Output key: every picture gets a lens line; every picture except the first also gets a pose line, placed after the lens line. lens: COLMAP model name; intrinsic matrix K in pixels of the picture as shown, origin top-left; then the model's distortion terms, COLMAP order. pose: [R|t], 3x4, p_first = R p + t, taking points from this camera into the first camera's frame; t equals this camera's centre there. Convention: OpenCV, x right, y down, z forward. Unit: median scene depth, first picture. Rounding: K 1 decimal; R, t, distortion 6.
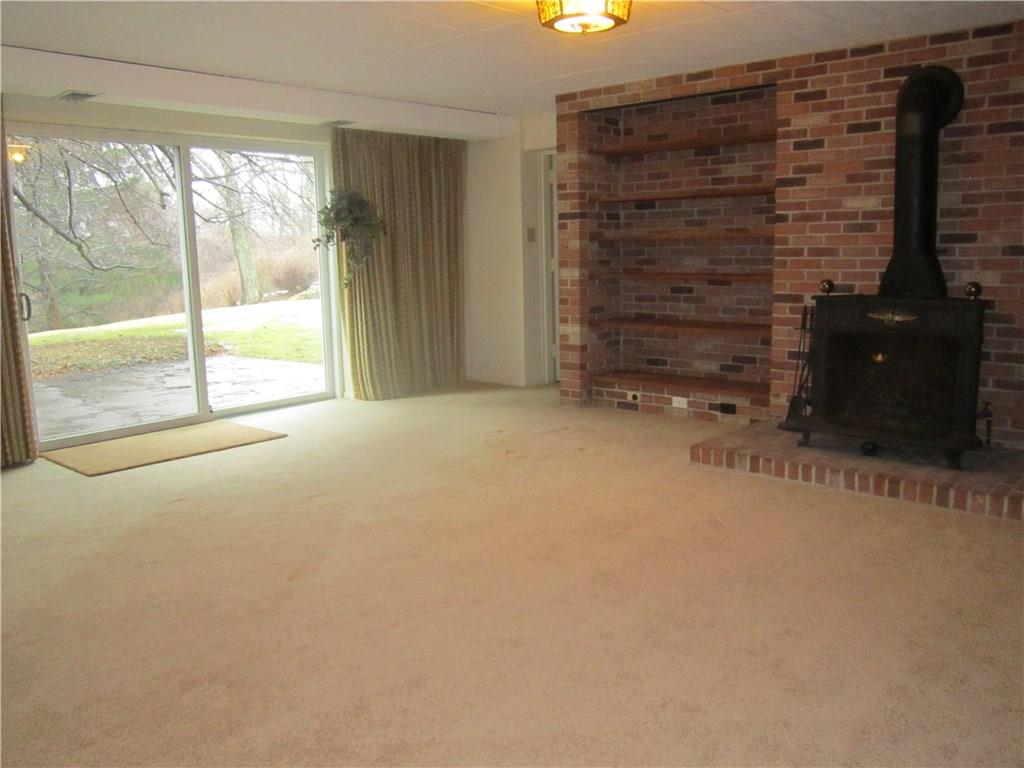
lens RADIAL K [[863.0, 0, 514.3], [0, 863.0, 381.2], [0, 0, 1]] dist [0.002502, -0.000843]
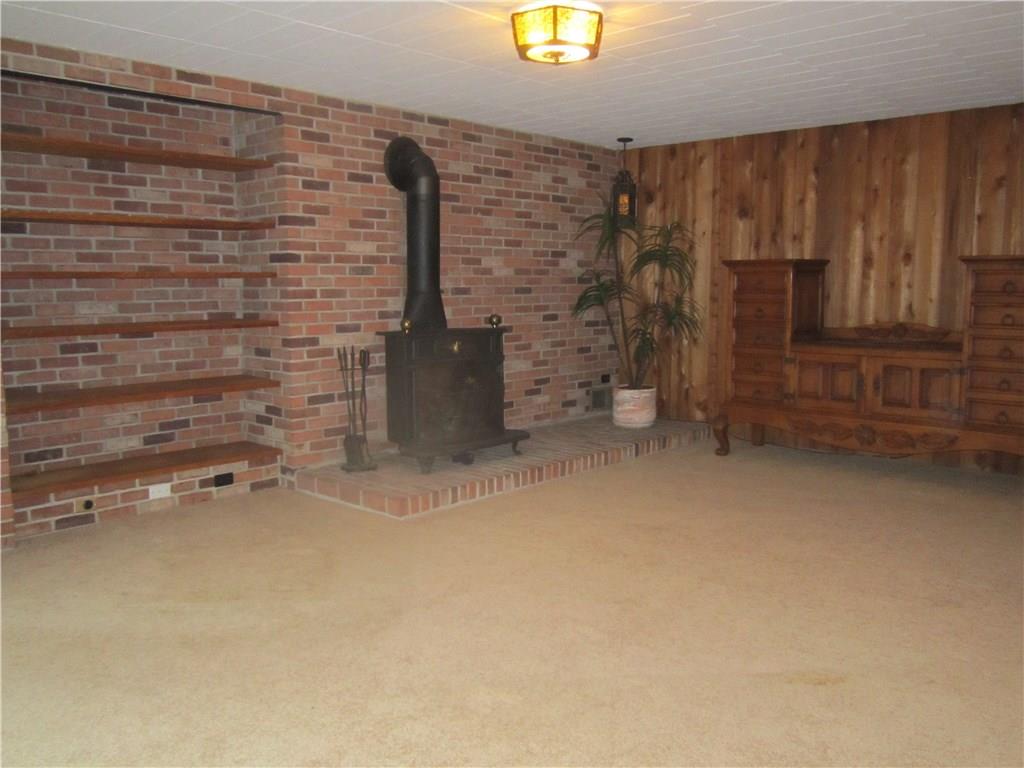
lens RADIAL K [[863.0, 0, 514.1], [0, 863.0, 386.8], [0, 0, 1]] dist [0.002502, -0.000843]
pose [[0.029717, -0.105428, 0.993983, -0.630082], [0.160559, 0.982013, 0.099358, -0.105266], [-0.986579, 0.156640, 0.046110, 0.737400]]
